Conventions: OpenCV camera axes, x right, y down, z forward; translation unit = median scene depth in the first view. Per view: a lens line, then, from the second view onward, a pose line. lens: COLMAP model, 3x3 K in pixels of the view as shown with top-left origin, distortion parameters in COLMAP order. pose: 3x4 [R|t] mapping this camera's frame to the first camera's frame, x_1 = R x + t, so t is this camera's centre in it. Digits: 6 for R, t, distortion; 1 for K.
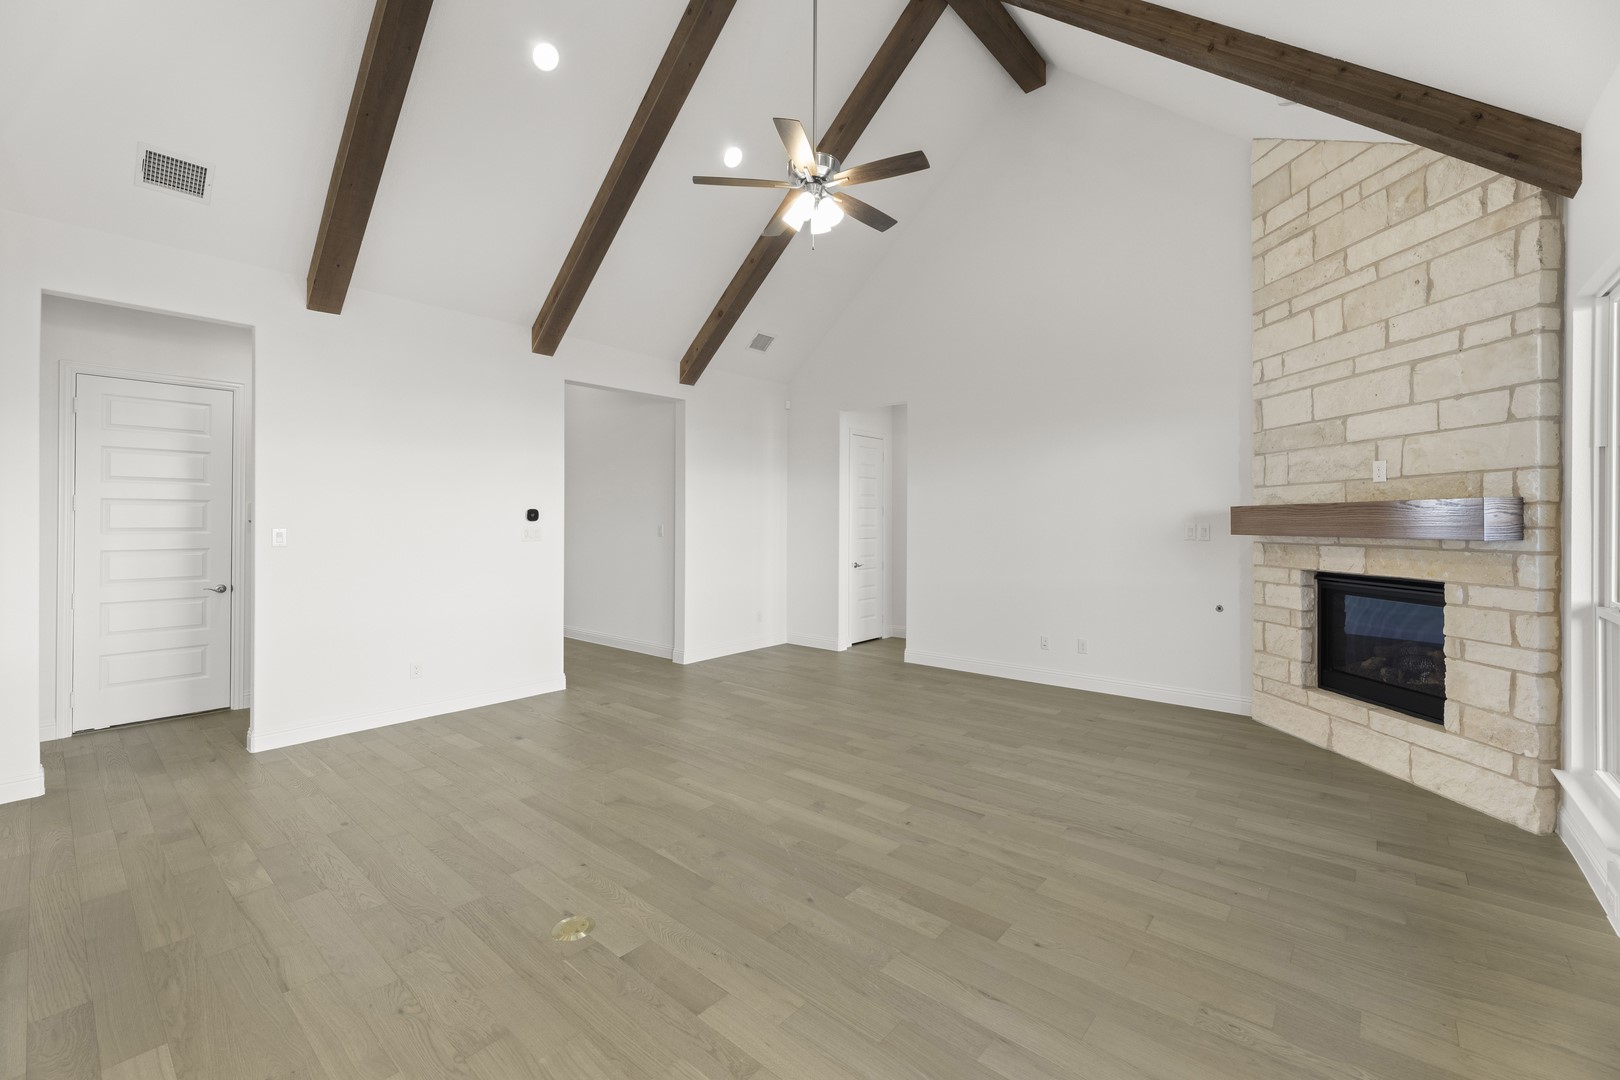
lens RADIAL K [[644.5, 0, 810.0], [0, 644.5, 540.0], [0, 0, 1]] dist [0.001754, 0.000379]
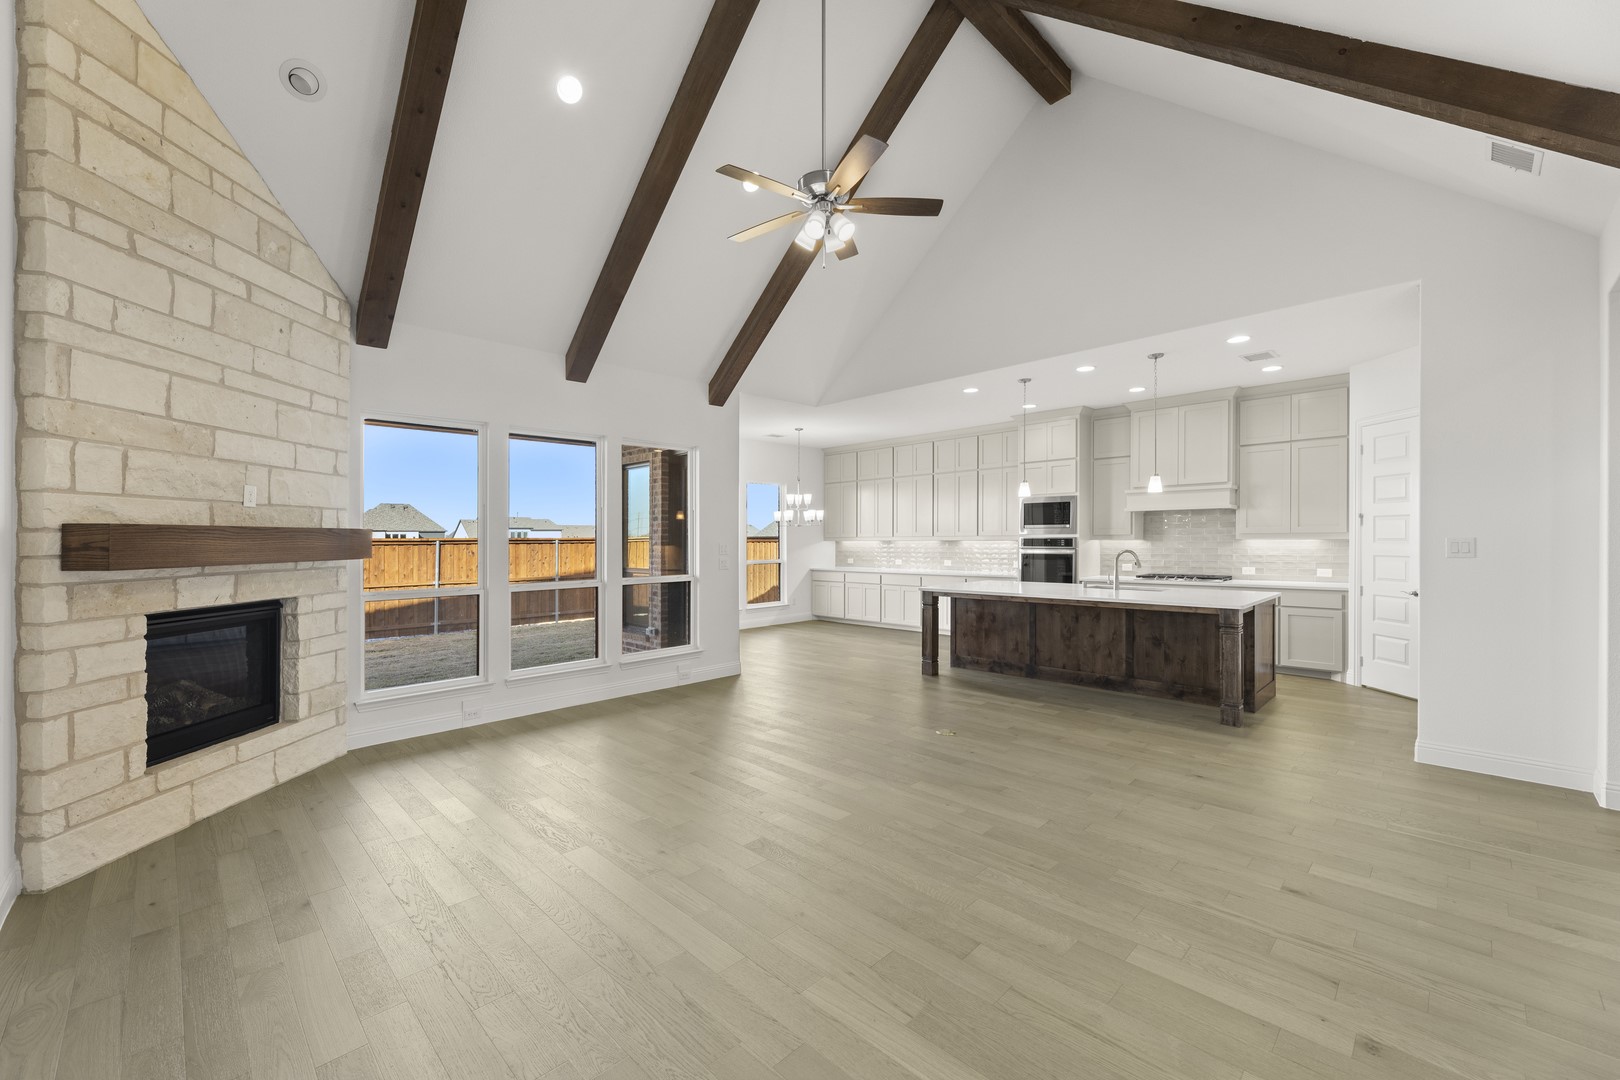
lens RADIAL K [[644.5, 0, 810.0], [0, 644.5, 540.0], [0, 0, 1]] dist [0.001754, 0.000379]
pose [[-0.997225, 0.001398, 0.074437, -0.041893], [0.003563, 0.999574, 0.028953, -0.062319], [-0.074365, 0.029138, -0.996805, 1.848732]]
